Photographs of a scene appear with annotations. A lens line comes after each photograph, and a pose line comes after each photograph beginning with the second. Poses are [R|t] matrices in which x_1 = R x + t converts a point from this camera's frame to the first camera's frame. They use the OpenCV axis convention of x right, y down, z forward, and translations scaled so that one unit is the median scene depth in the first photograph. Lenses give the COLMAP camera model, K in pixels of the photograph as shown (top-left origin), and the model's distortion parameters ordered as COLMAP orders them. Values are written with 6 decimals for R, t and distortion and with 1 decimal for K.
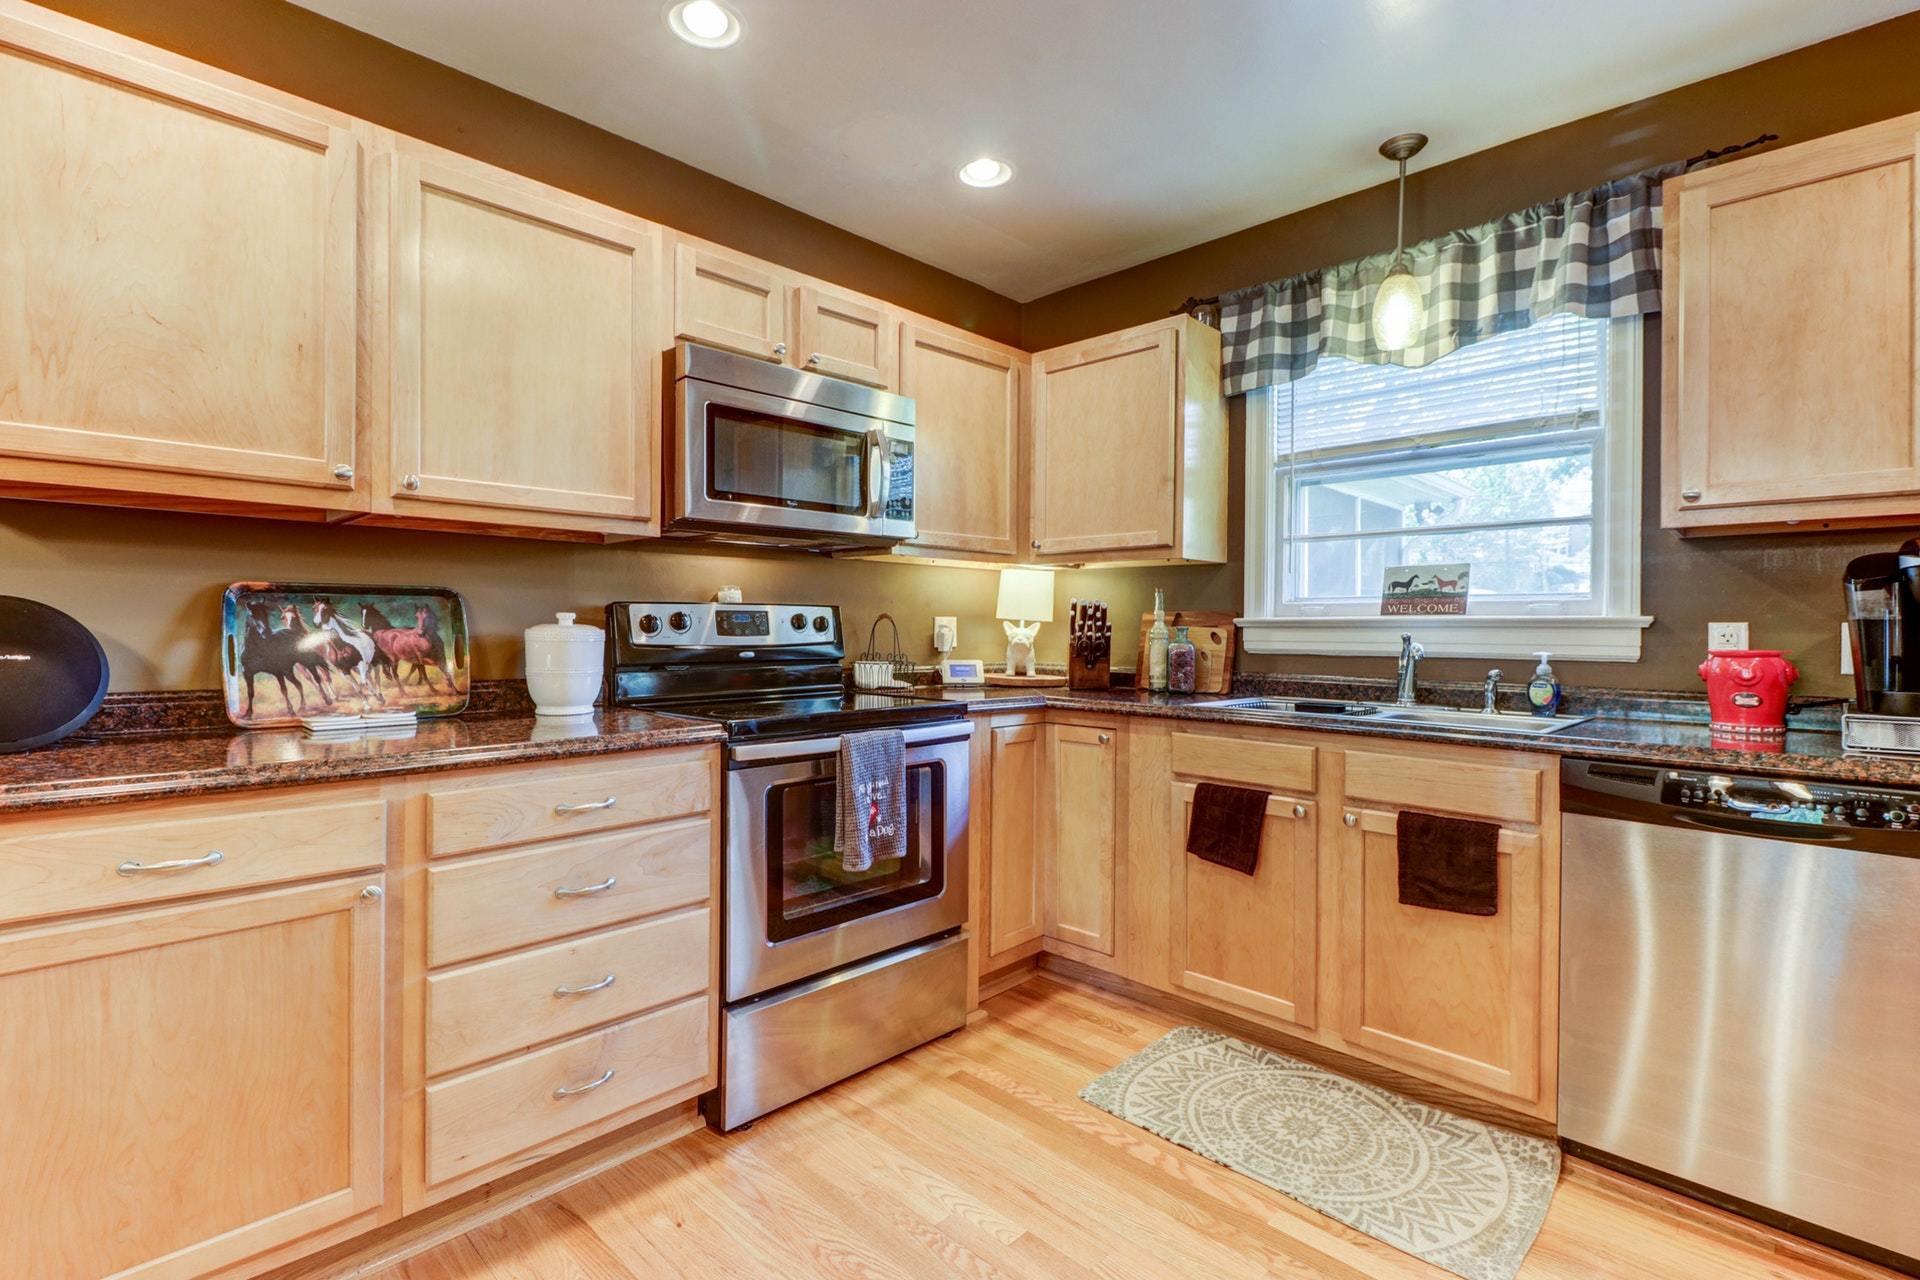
lens RADIAL K [[890.1, 0, 928.0], [0, 890.1, 631.5], [0, 0, 1]] dist [0.027785, -0.019312]
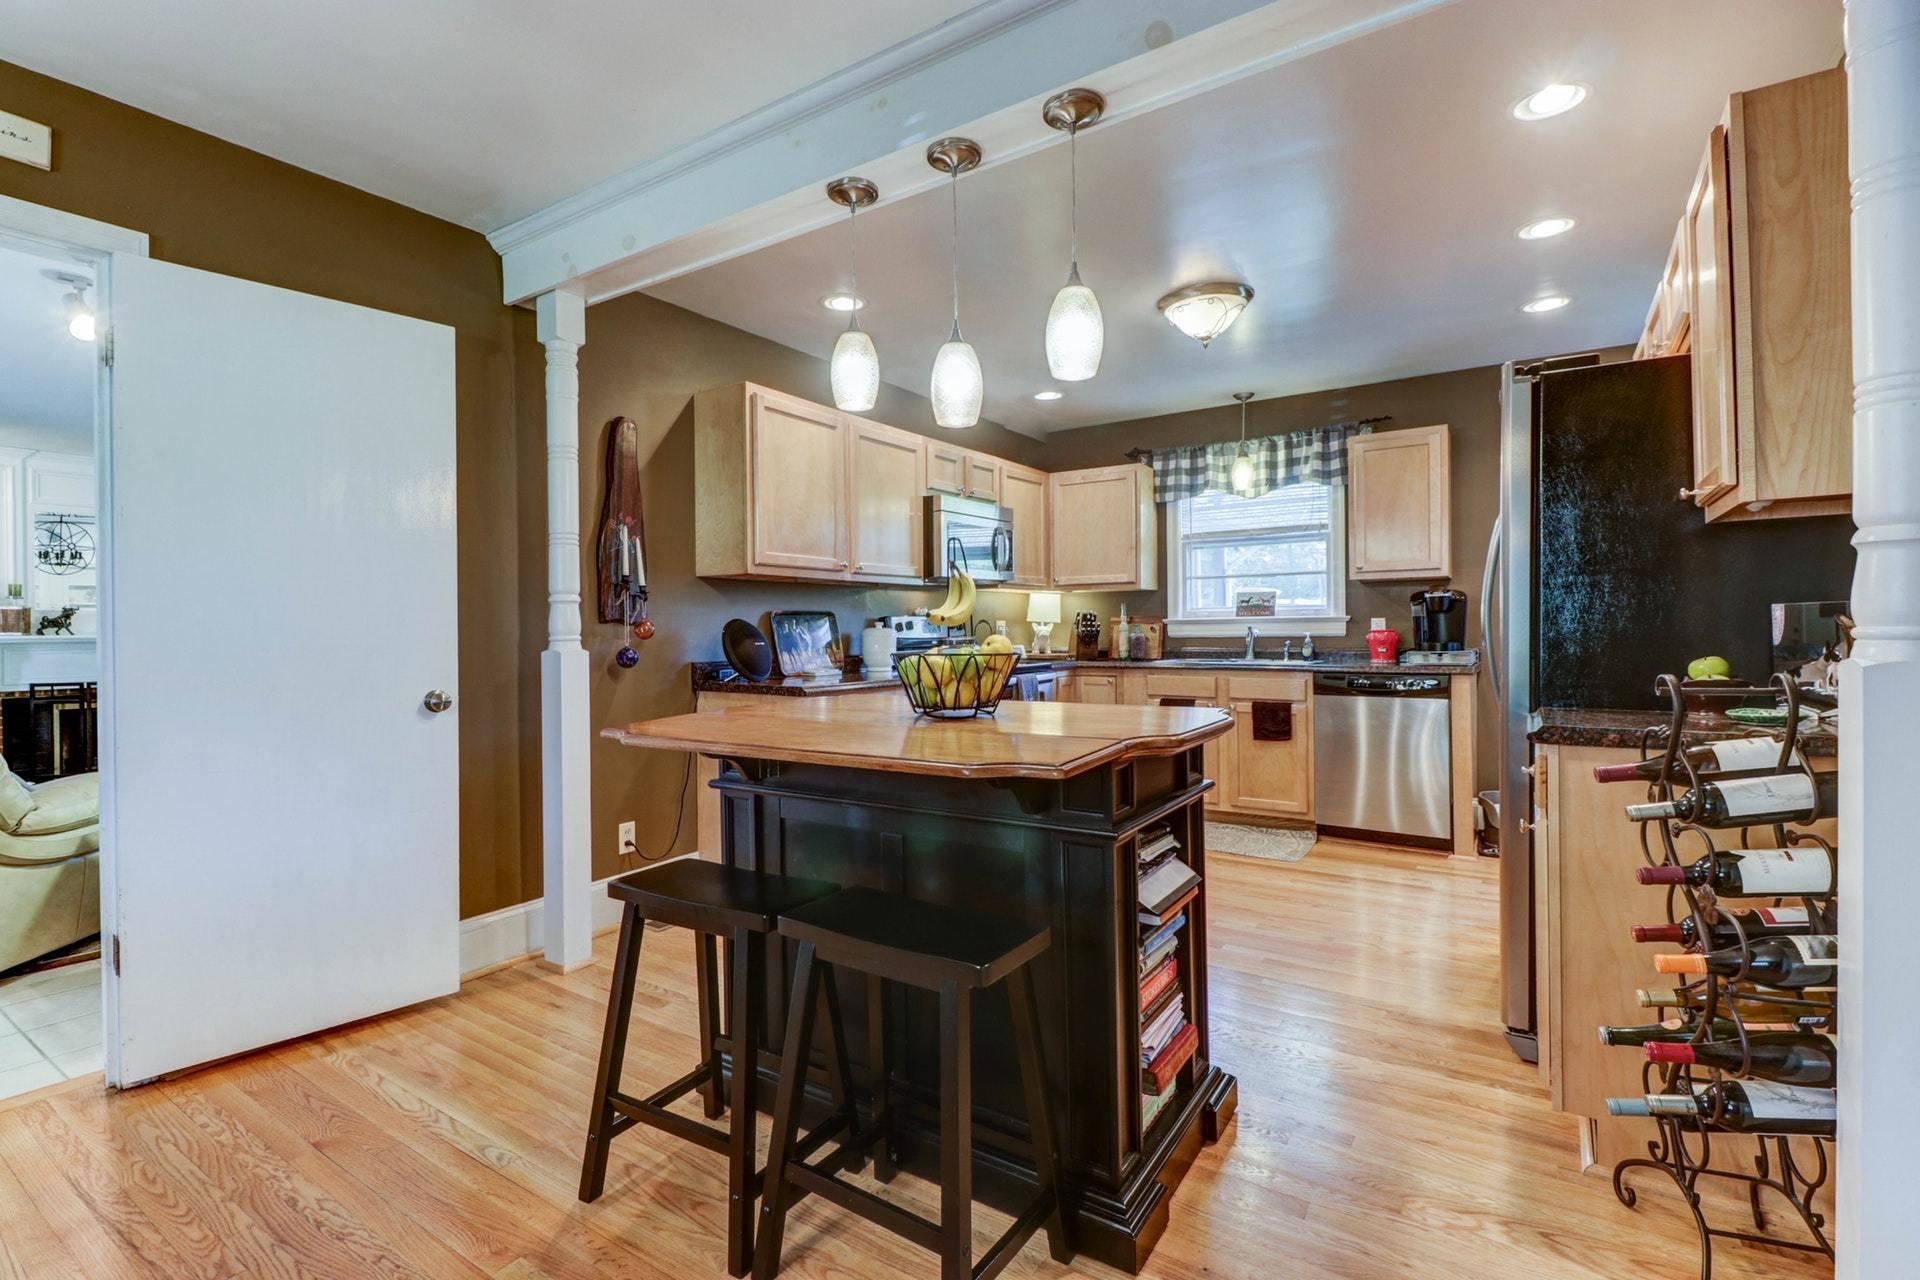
lens RADIAL K [[890.1, 0, 928.0], [0, 890.1, 631.5], [0, 0, 1]] dist [0.027785, -0.019312]
pose [[0.982278, -0.018423, 0.186524, -0.606909], [0.018895, 0.999821, -0.000754, 0.003875], [-0.186477, 0.004265, 0.982450, -0.931846]]
